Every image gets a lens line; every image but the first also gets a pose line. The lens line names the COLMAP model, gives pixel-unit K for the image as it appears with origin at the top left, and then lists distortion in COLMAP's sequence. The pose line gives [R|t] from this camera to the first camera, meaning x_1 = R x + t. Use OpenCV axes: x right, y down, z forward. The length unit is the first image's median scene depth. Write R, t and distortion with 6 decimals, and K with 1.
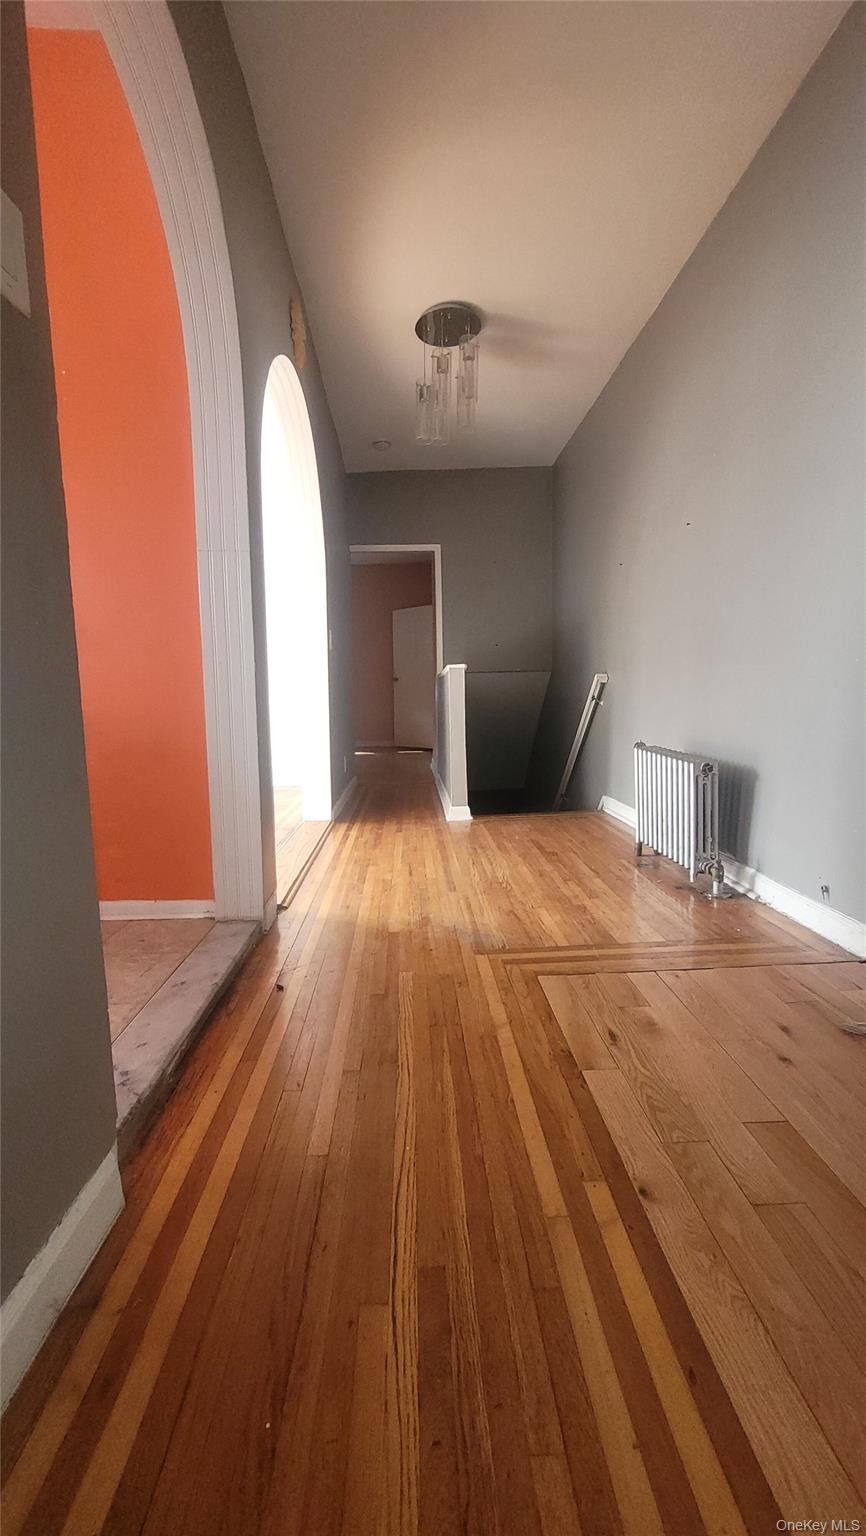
lens RADIAL K [[614.1, 0, 420.2], [0, 614.1, 759.5], [0, 0, 1]] dist [0.000759, -0.000156]
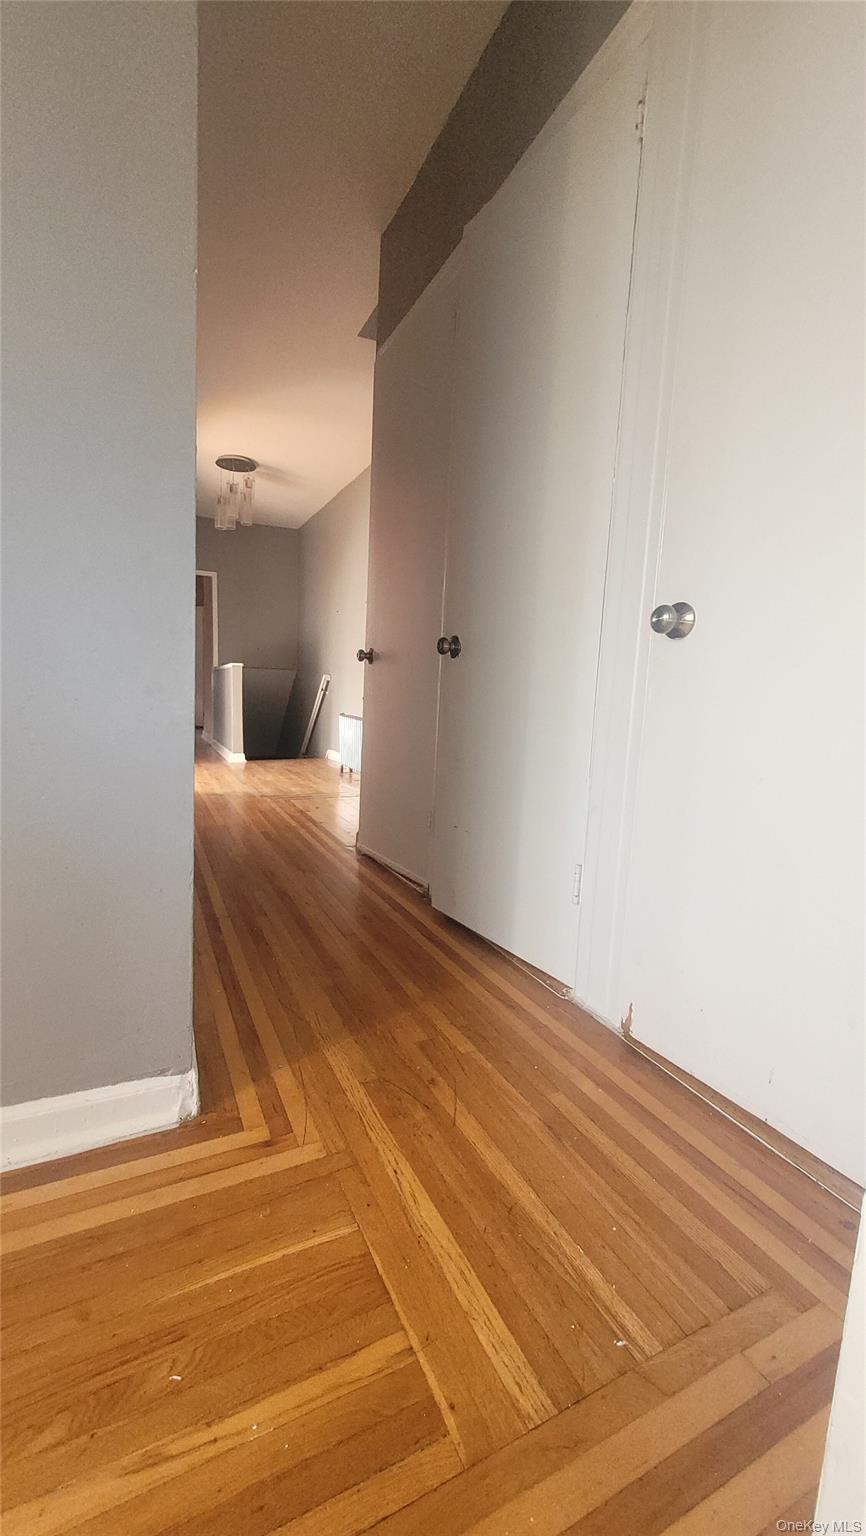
lens RADIAL K [[614.1, 0, 420.2], [0, 614.1, 759.5], [0, 0, 1]] dist [0.000759, -0.000156]
pose [[0.916830, 0.011699, 0.399107, -0.133049], [-0.013452, 0.999908, 0.001592, 0.081660], [-0.399052, -0.006829, 0.916903, -0.618948]]
